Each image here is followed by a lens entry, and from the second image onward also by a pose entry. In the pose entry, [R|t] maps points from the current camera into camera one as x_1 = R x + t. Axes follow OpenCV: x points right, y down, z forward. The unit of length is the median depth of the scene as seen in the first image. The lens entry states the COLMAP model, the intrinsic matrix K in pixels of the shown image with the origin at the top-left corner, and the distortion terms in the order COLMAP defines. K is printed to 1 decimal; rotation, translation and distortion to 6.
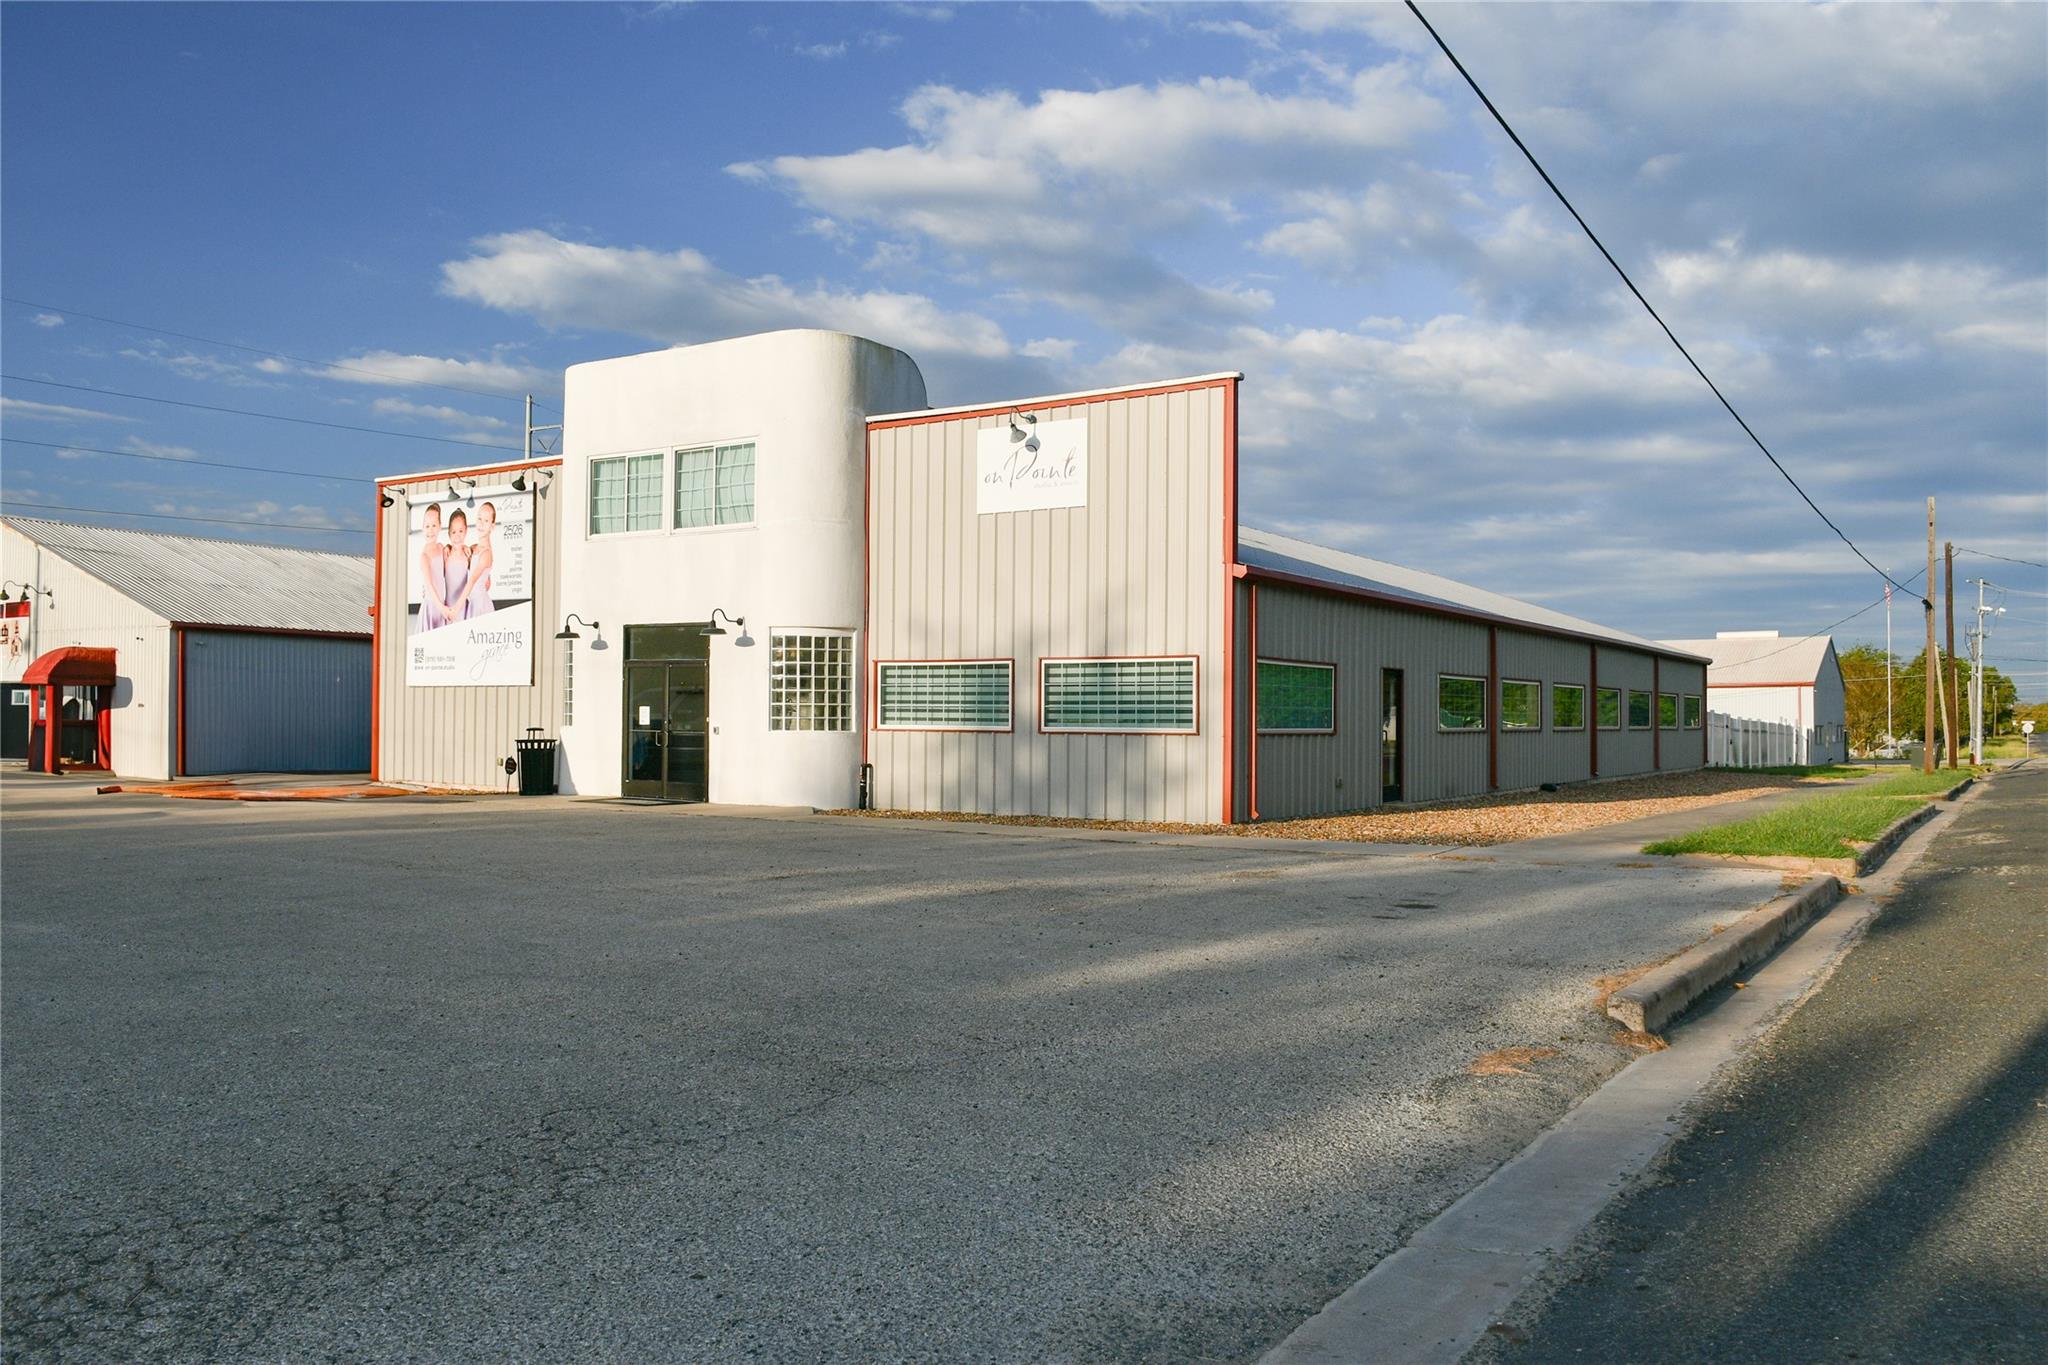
lens RADIAL K [[1563.2, 0, 1024.2], [0, 1563.2, 694.6], [0, 0, 1]] dist [0.005589, -0.000264]
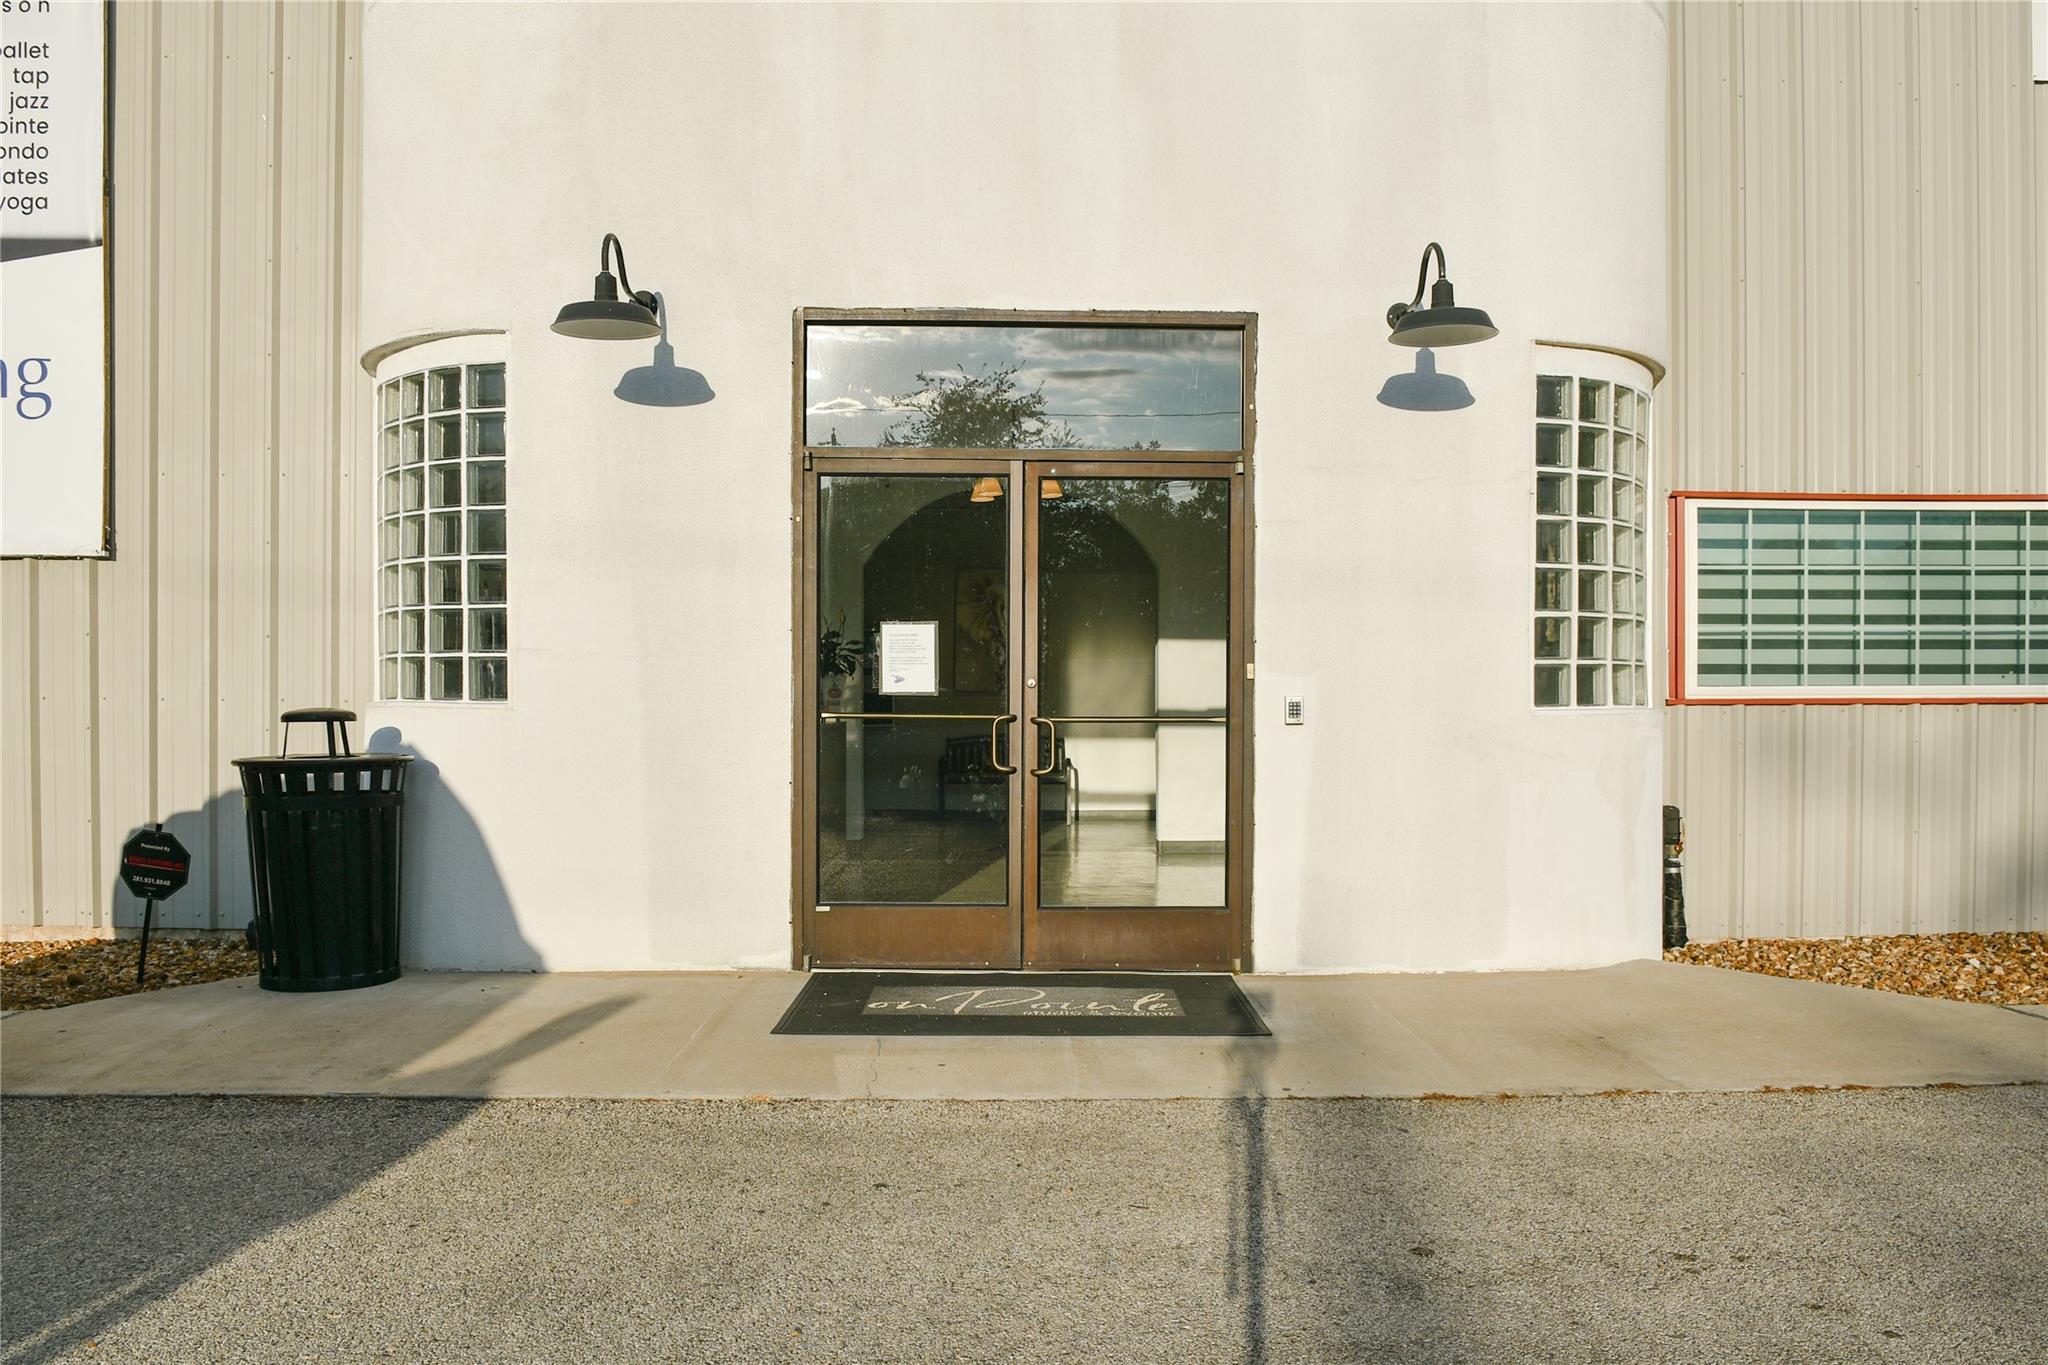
lens RADIAL K [[1563.2, 0, 1023.1], [0, 1563.2, 683.2], [0, 0, 1]] dist [0.005589, -0.000264]
pose [[0.841637, -0.010760, 0.539936, -0.387173], [-0.000560, 0.999784, 0.020797, 0.012589], [-0.540043, -0.017806, 0.841449, 0.804015]]
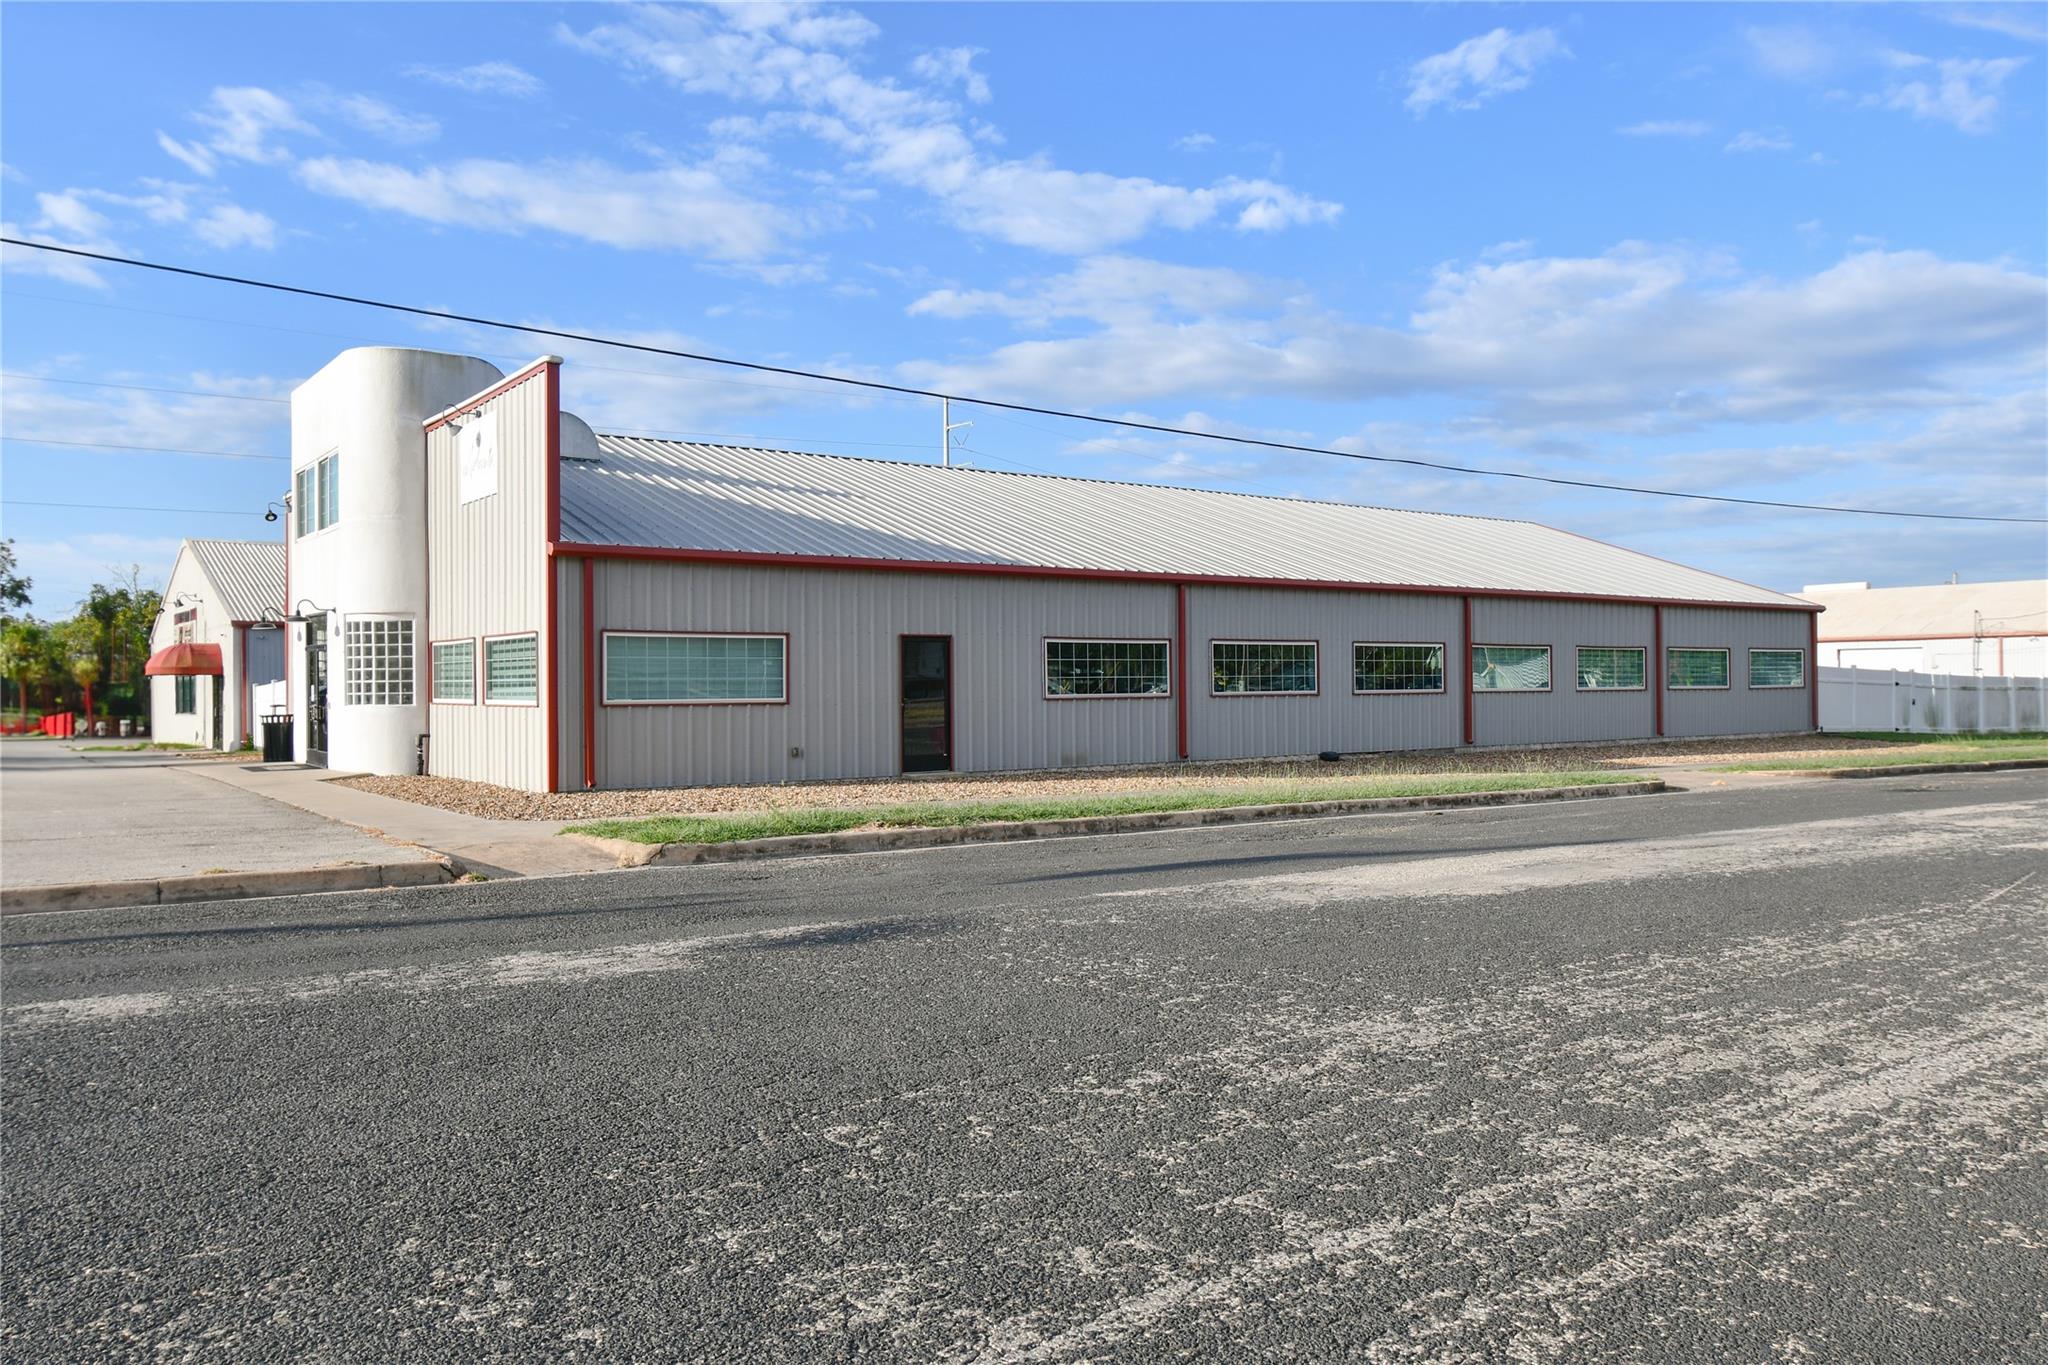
lens RADIAL K [[1538.0, 0, 1022.6], [0, 1538.0, 678.6], [0, 0, 1]] dist [0.009671, 0.000922]
pose [[0.932402, -0.017115, -0.361017, 0.683832], [0.019850, 0.999795, 0.003868, 0.008628], [0.360877, -0.010772, 0.932551, 0.132333]]
